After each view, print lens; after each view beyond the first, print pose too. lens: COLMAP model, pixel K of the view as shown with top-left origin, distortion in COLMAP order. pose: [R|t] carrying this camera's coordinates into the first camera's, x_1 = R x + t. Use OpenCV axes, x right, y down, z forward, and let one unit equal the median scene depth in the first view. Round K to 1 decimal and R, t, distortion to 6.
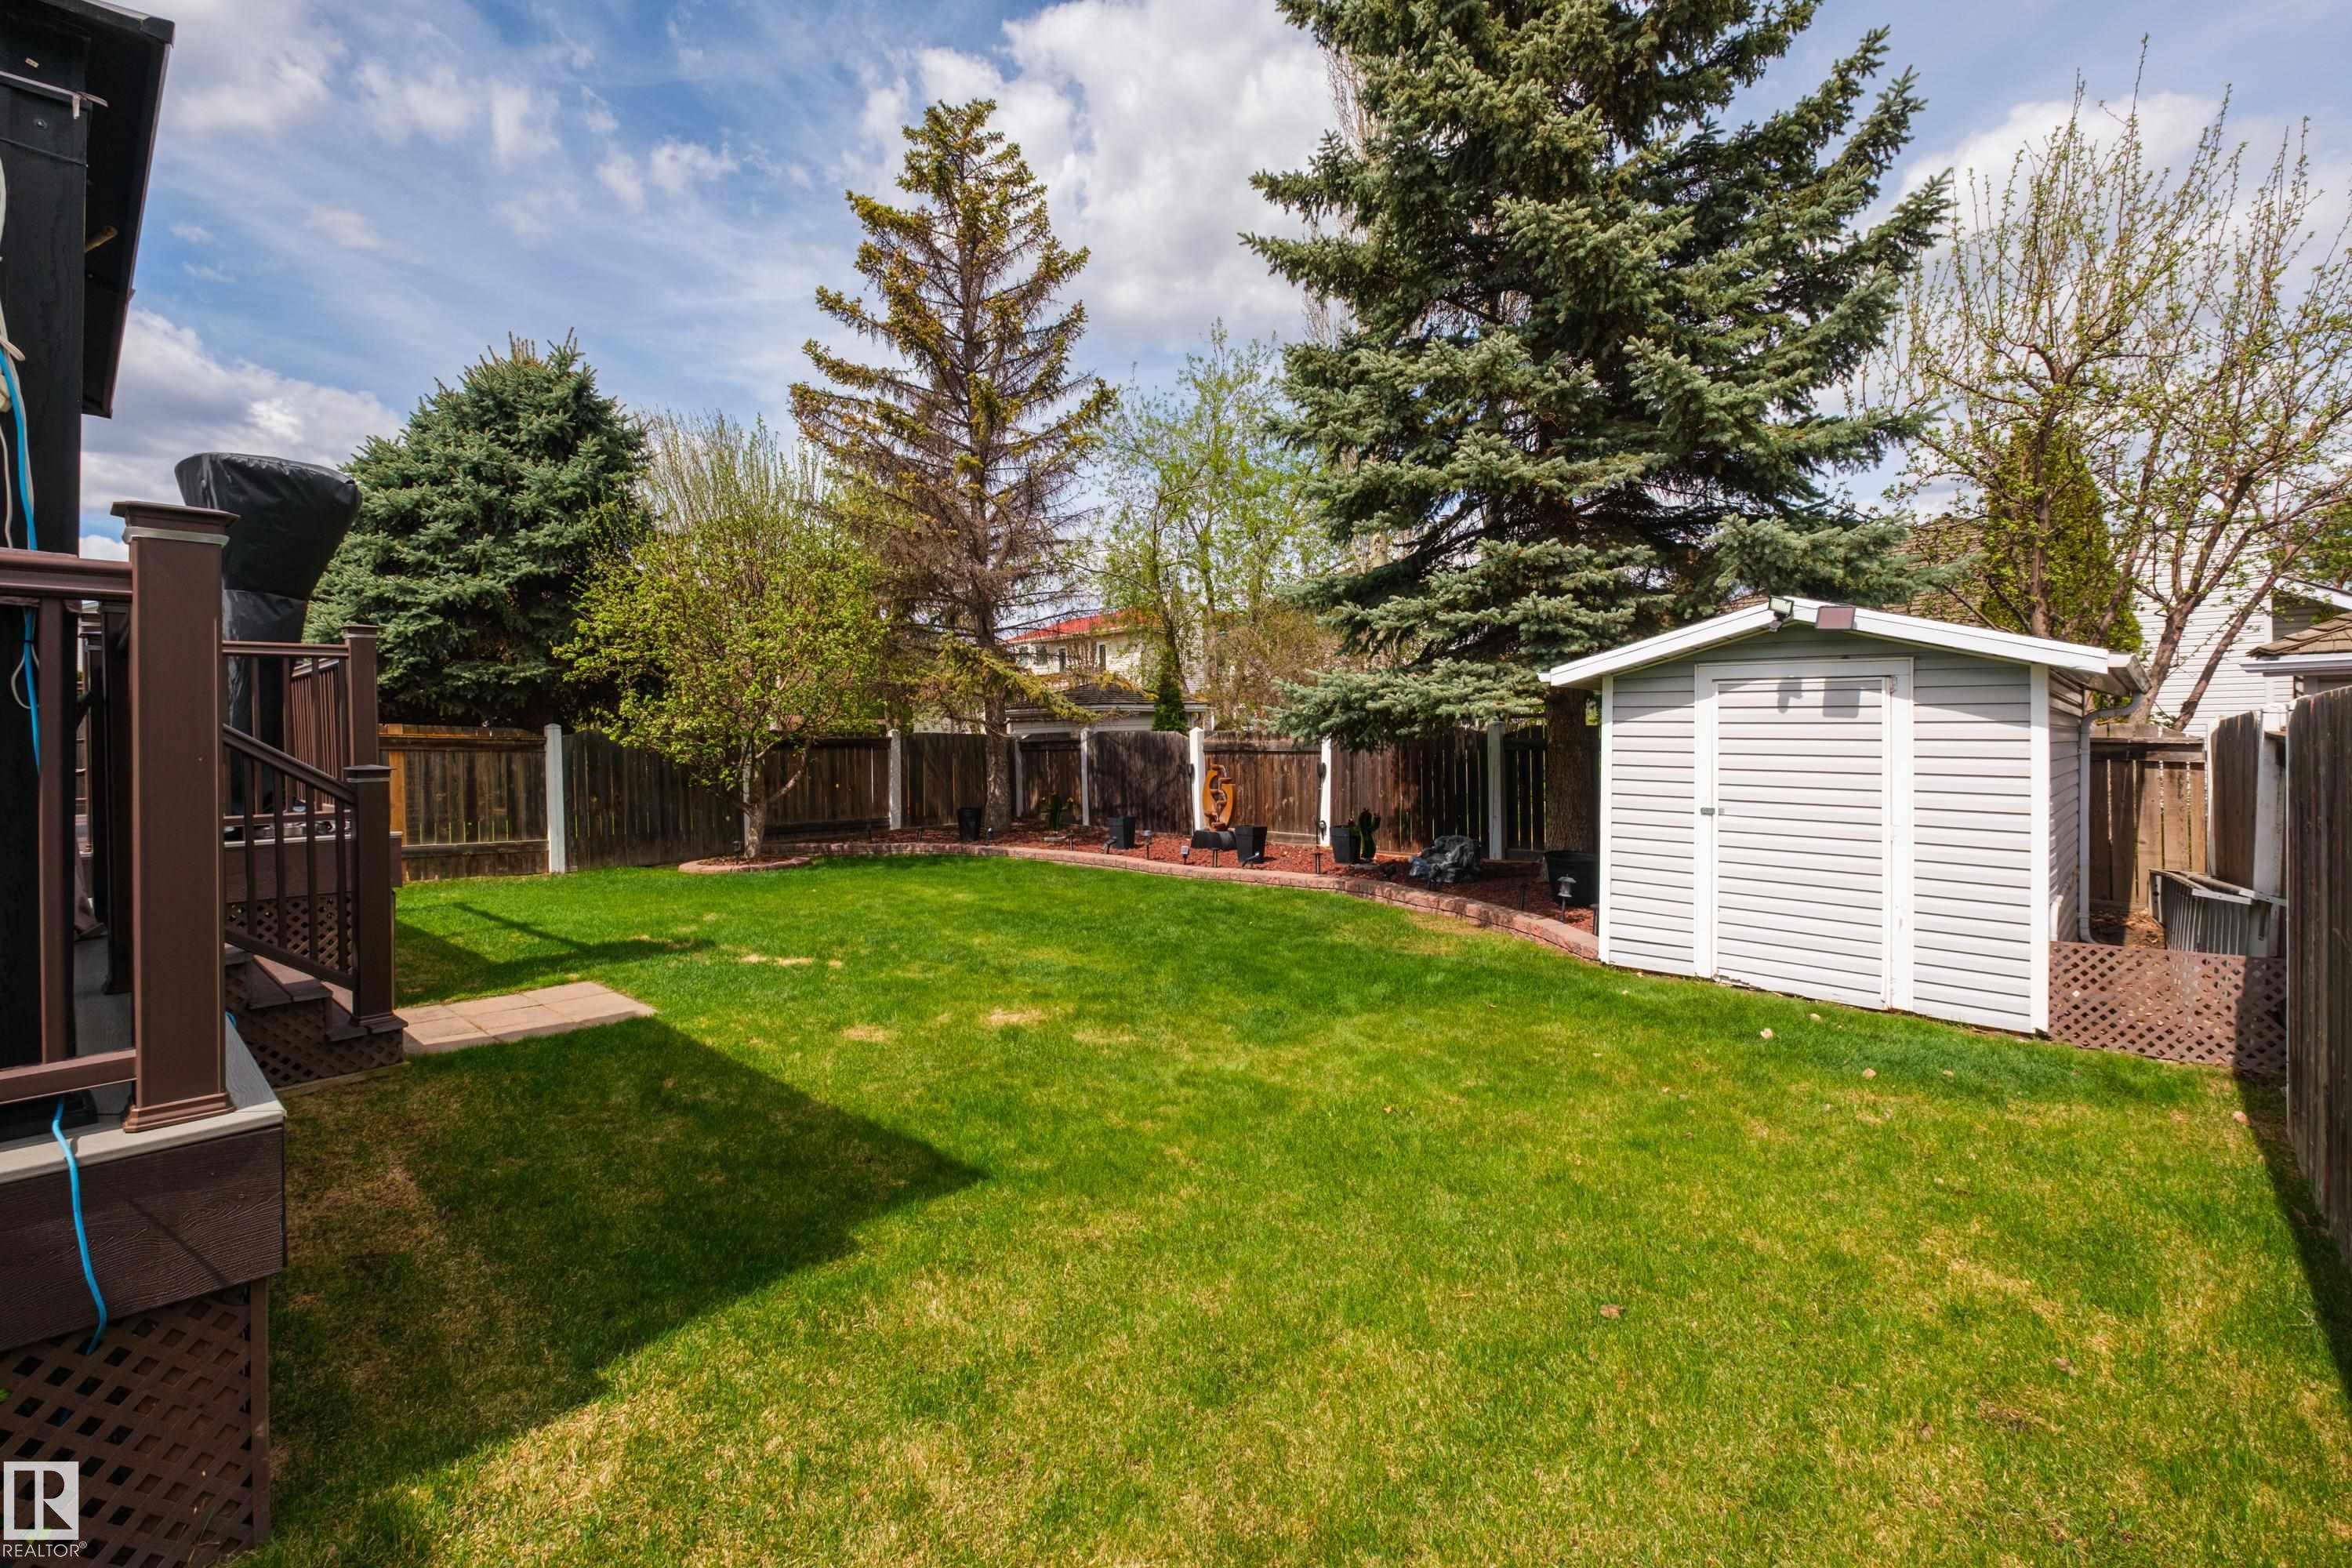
lens RADIAL K [[1043.1, 0, 1118.9], [0, 1043.1, 683.2], [0, 0, 1]] dist [0.014333, -0.003458]
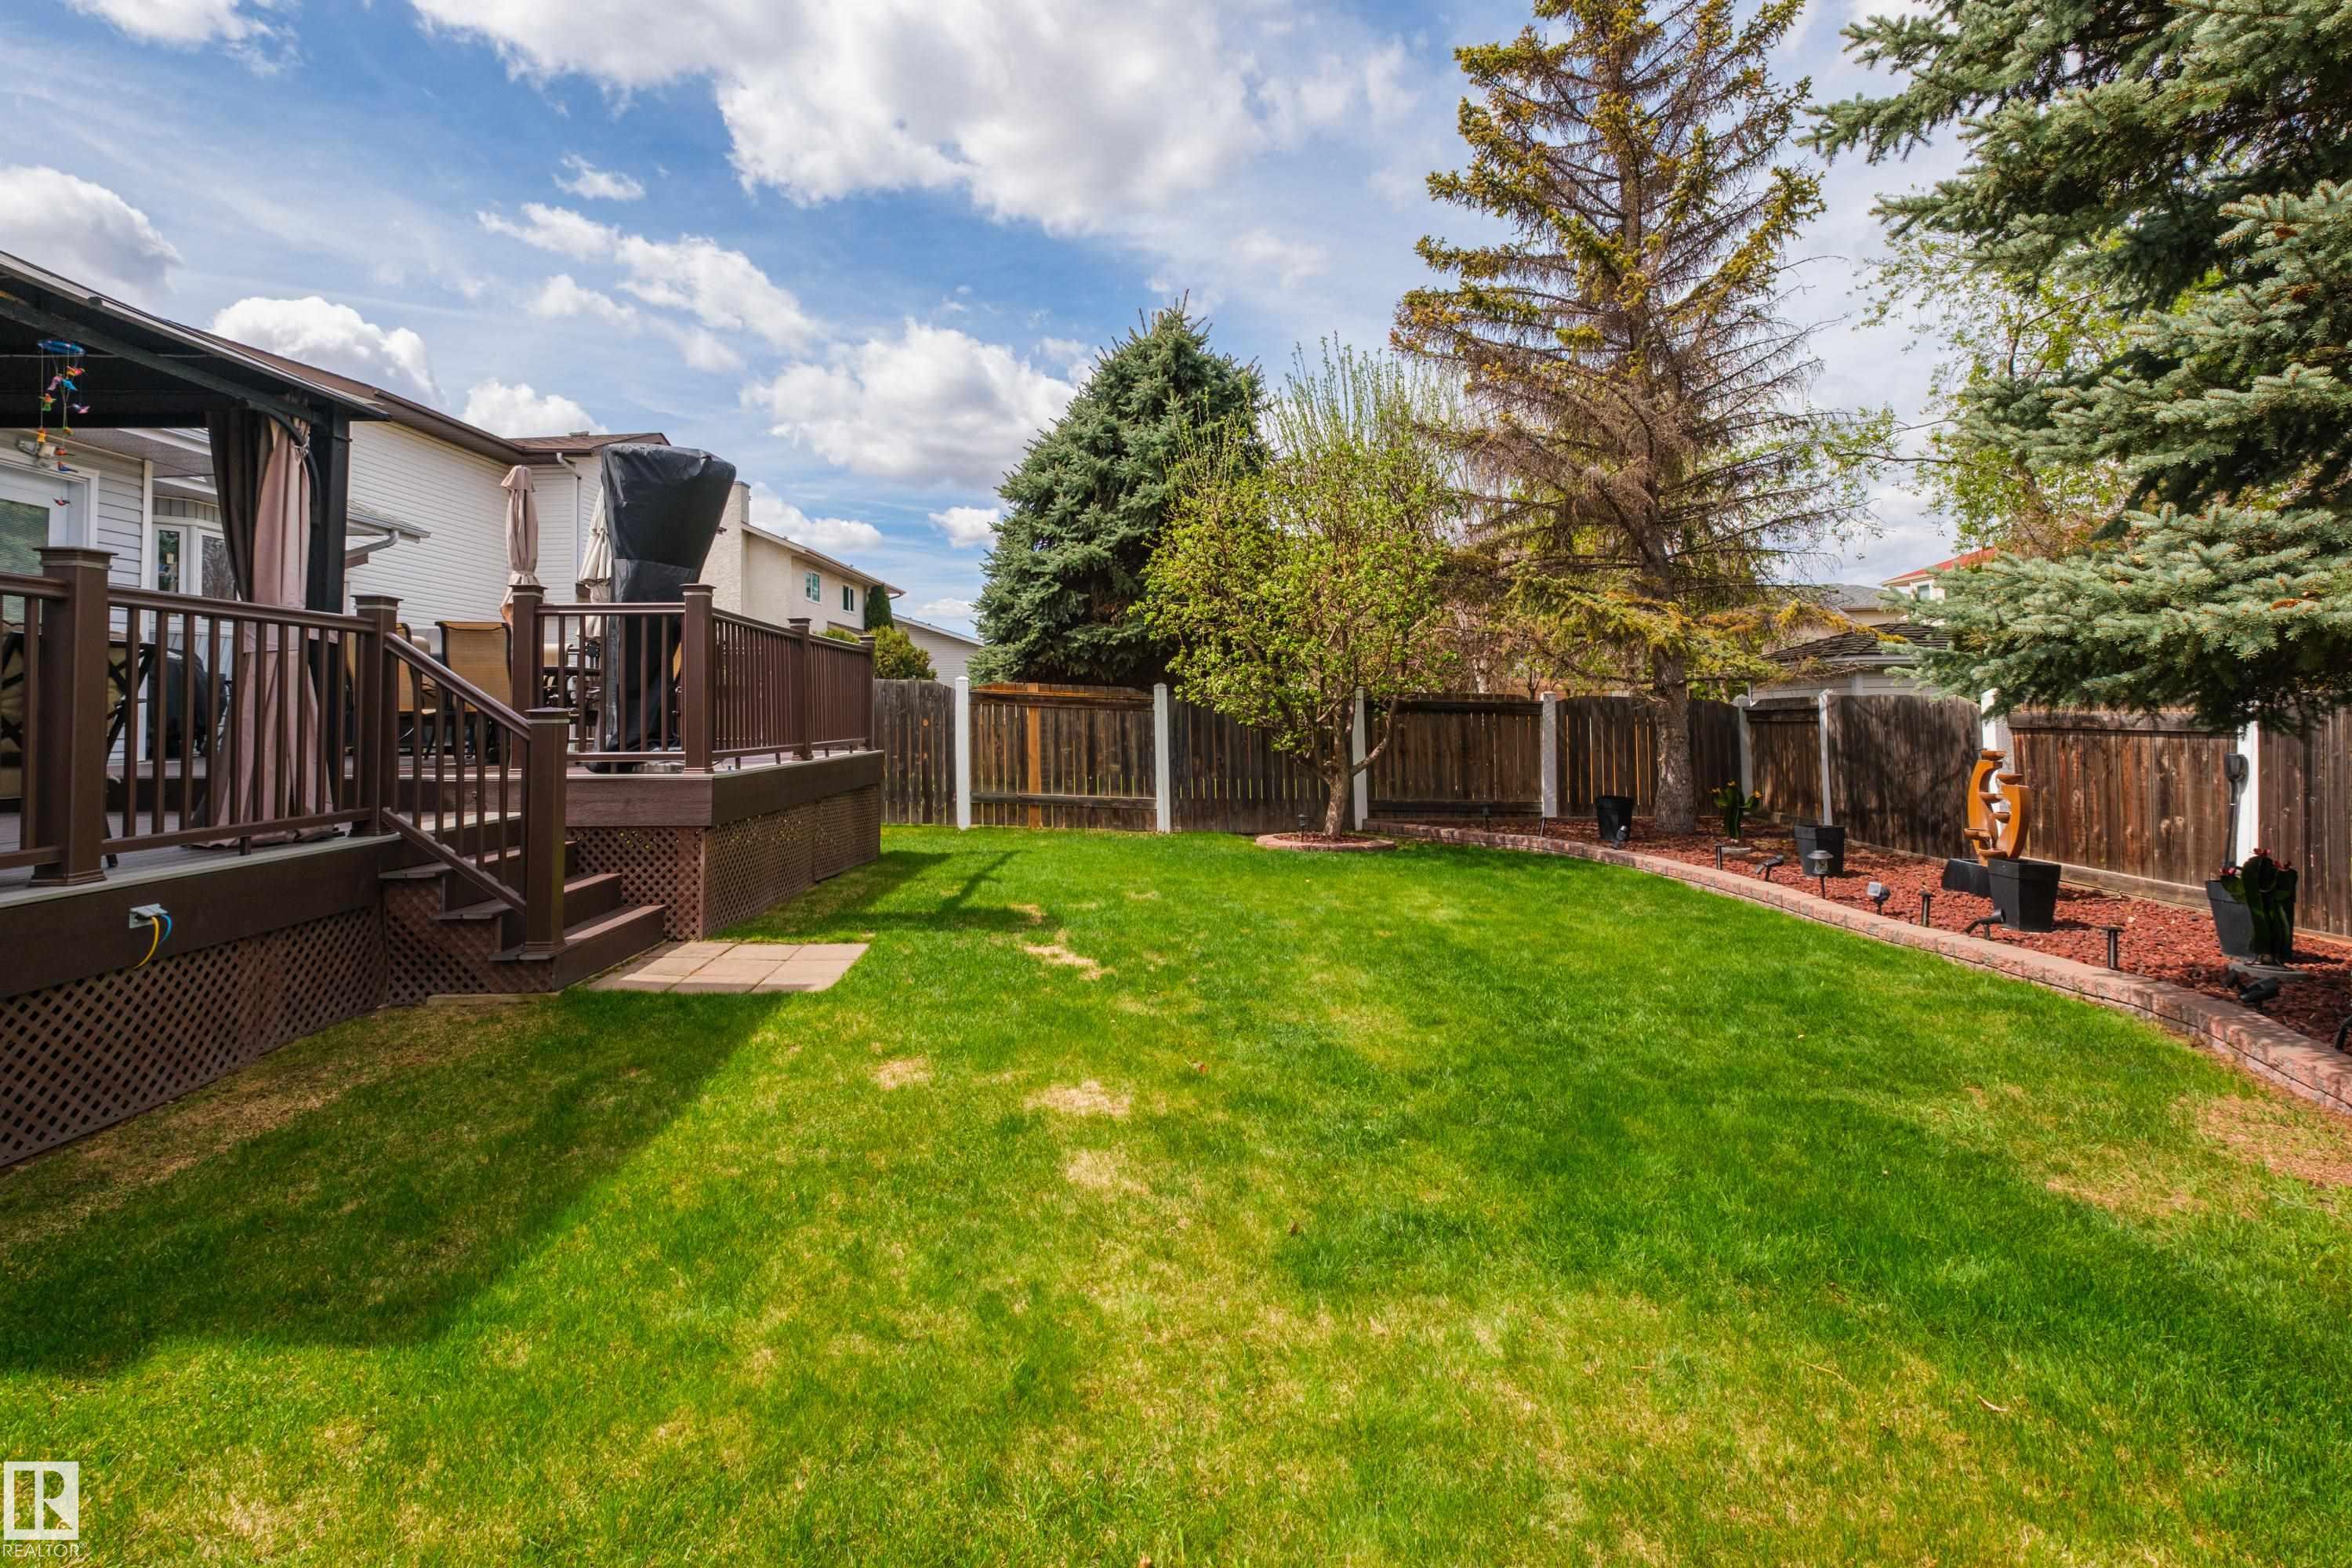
lens RADIAL K [[1106.1, 0, 1131.5], [0, 1106.1, 627.1], [0, 0, 1]] dist [-0.002757, 0.000264]
pose [[0.715240, -0.037949, -0.697848, 0.193484], [0.023461, 0.999266, -0.030295, 0.017120], [0.698485, 0.005295, 0.715605, 0.231424]]
